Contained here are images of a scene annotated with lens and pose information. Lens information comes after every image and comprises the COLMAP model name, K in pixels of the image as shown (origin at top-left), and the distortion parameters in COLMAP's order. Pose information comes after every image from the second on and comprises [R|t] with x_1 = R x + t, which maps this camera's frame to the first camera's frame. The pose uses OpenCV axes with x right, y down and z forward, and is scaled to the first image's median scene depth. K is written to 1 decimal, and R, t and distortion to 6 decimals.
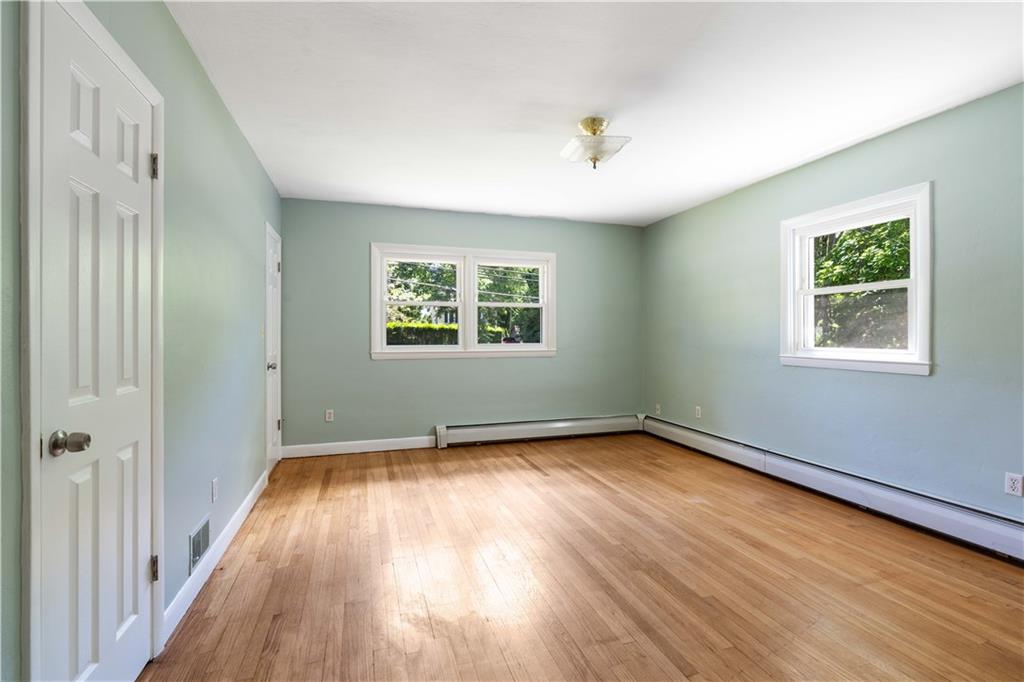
lens RADIAL K [[466.1, 0, 512.0], [0, 466.1, 341.0], [0, 0, 1]] dist [-0.004078, 0.000585]
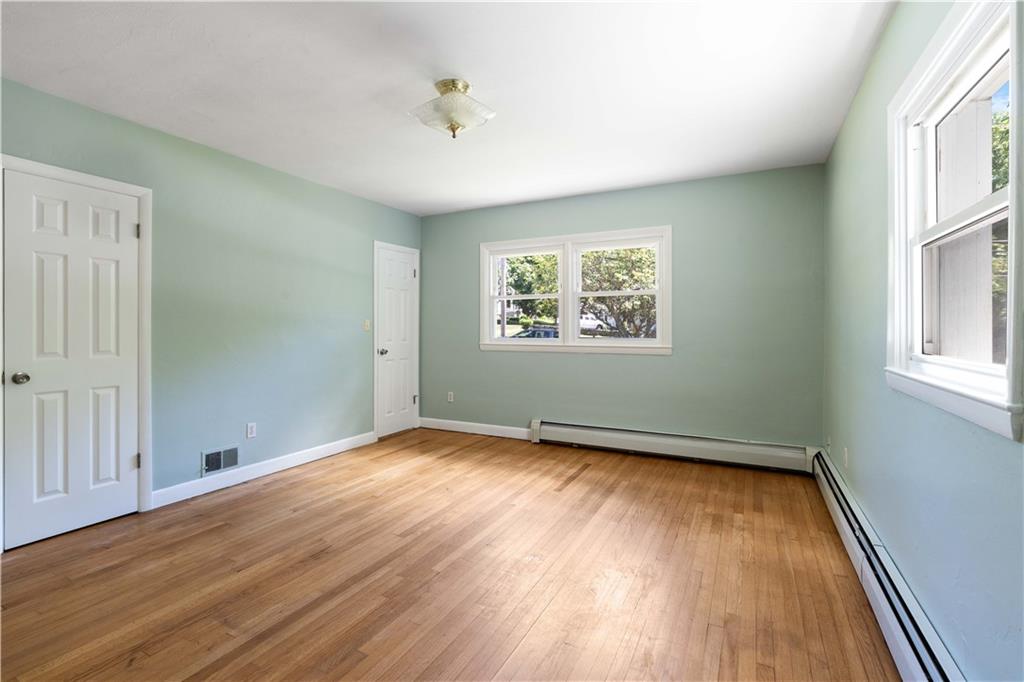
lens RADIAL K [[492.3, 0, 593.1], [0, 492.3, 333.0], [0, 0, 1]] dist [0.001858, 0.000389]
pose [[0.699181, 0.005942, -0.714920, 0.770026], [-0.009580, 0.999954, -0.001058, -0.002477], [0.714880, 0.007589, 0.699206, 0.405178]]
